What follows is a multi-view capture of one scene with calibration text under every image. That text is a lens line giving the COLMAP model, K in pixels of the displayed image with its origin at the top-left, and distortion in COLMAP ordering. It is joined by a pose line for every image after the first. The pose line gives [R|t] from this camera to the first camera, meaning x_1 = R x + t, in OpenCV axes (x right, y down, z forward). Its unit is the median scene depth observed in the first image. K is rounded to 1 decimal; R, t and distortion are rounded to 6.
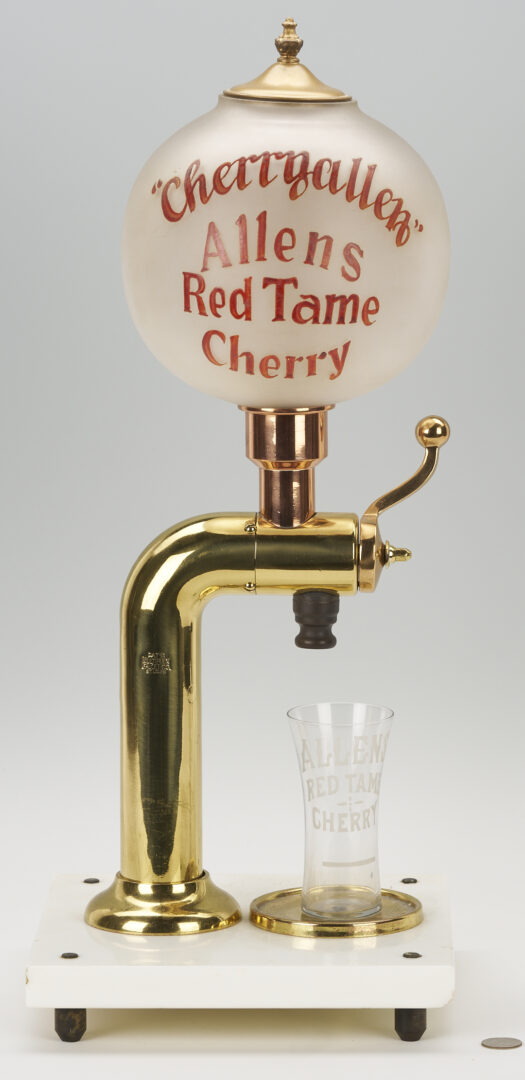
lens RADIAL K [[4846.1, 0, 272.7], [0, 4846.1, 548.5], [0, 0, 1]] dist [-0.048022, 0.000000]
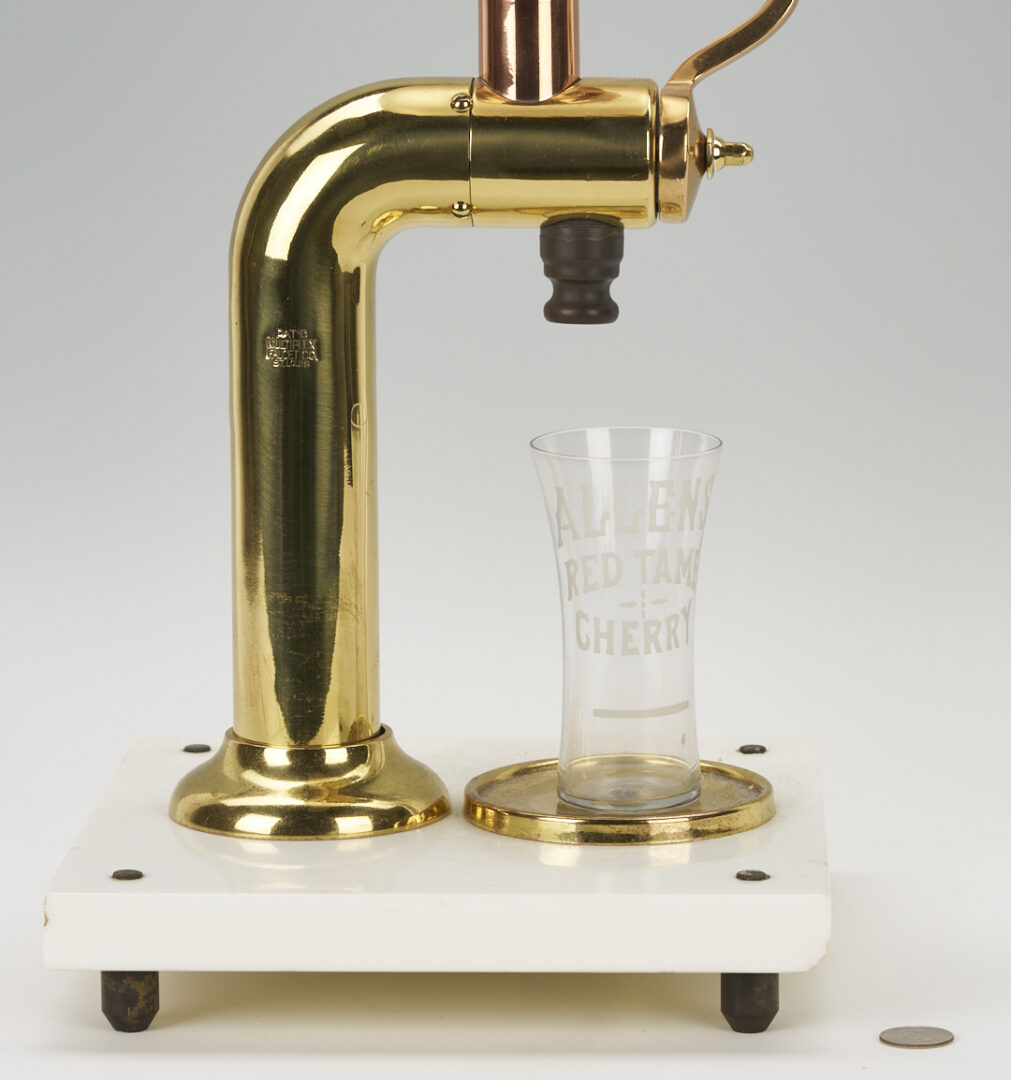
lens RADIAL K [[5278.0, 0, 511.6], [0, 5278.0, 541.6], [0, 0, 1]] dist [-0.056467, 0.000000]
pose [[0.999714, 0.000784, -0.023919, 0.015391], [-0.000465, 0.999911, 0.013337, 0.037471], [0.023928, -0.013322, 0.999625, 0.395421]]
